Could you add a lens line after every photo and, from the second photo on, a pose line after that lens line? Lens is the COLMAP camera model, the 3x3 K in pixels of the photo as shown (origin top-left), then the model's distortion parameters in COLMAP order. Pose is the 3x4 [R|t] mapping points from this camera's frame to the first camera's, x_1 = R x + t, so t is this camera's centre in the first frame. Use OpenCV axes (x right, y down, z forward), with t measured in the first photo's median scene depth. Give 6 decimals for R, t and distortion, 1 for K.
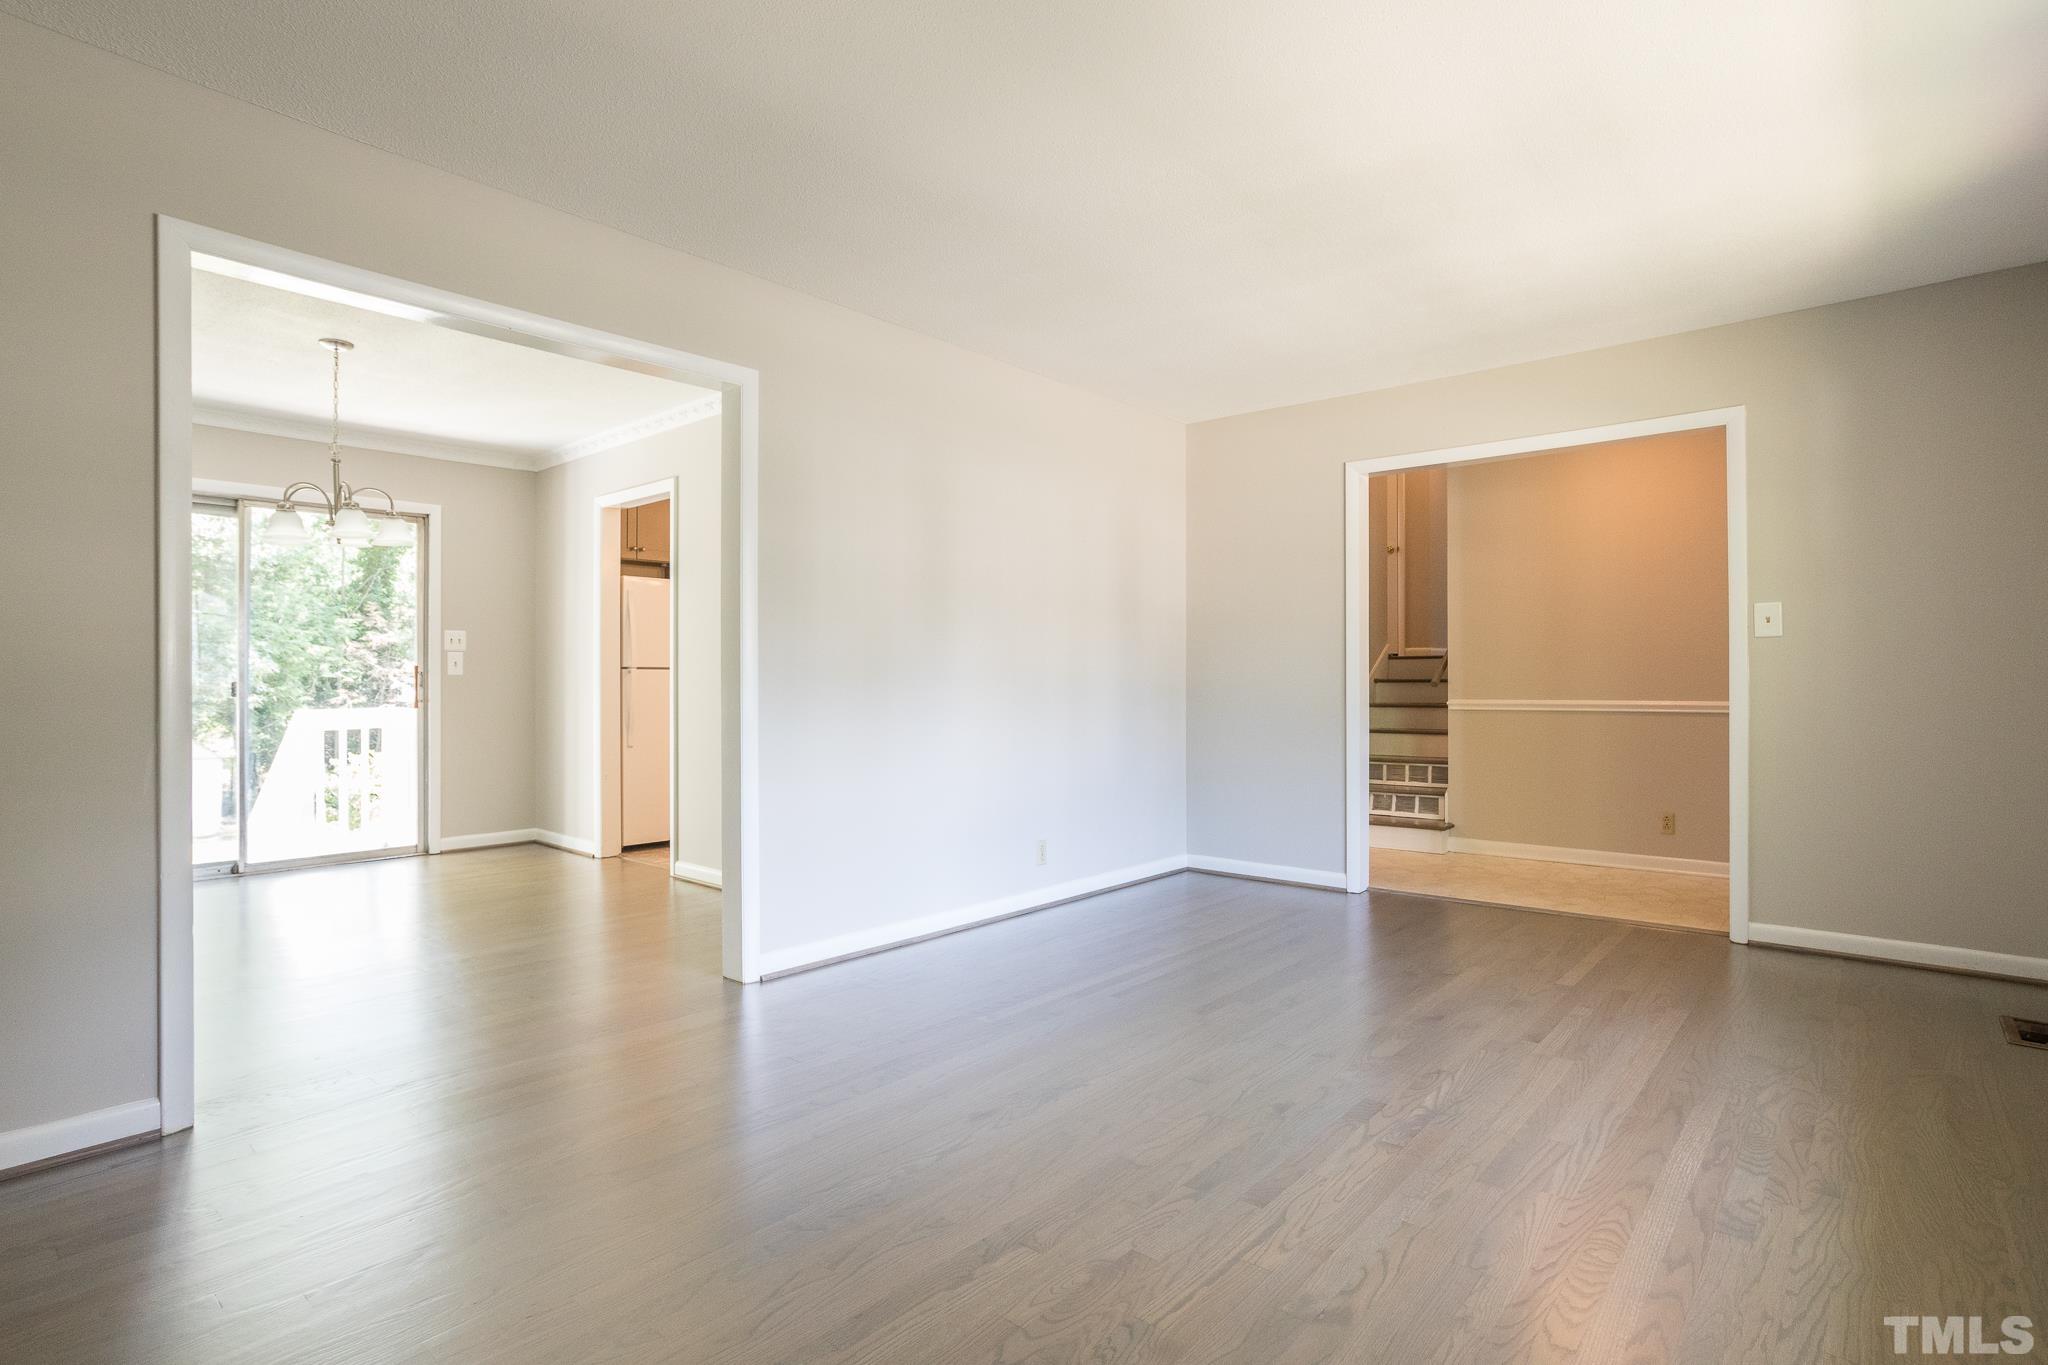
lens RADIAL K [[1014.3, 0, 1023.3], [0, 1014.3, 666.6], [0, 0, 1]] dist [-0.035379, 0.017840]
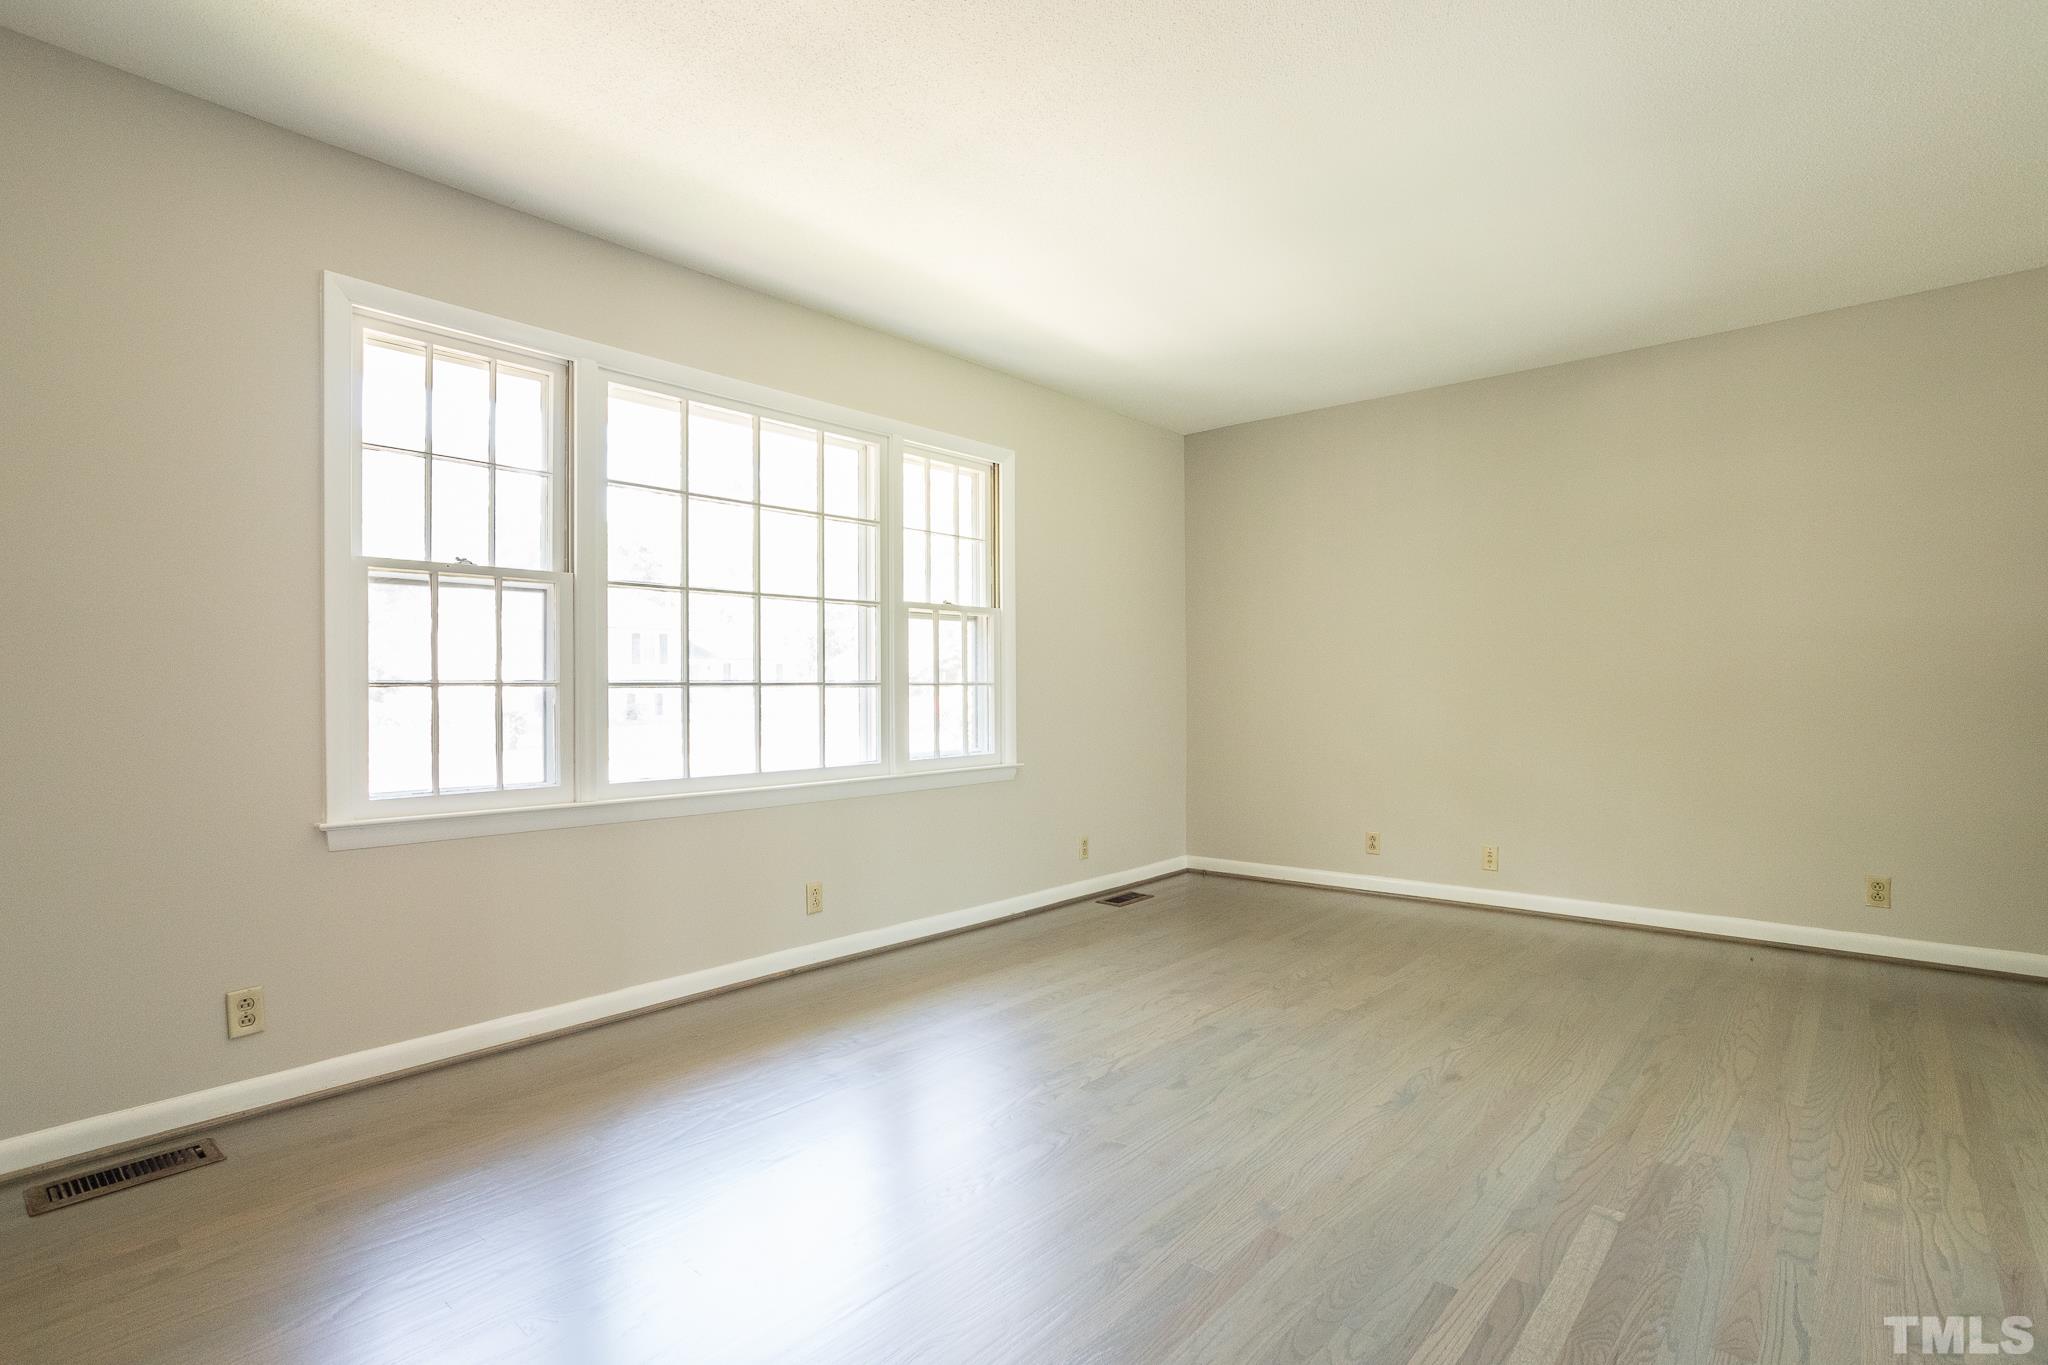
lens RADIAL K [[1014.3, 0, 1034.9], [0, 1014.3, 691.7], [0, 0, 1]] dist [-0.035379, 0.017840]
pose [[-0.999937, 0.007862, -0.008027, 0.198808], [0.007996, 0.999826, -0.016824, 0.018560], [0.007894, -0.016888, -0.999826, 0.993276]]
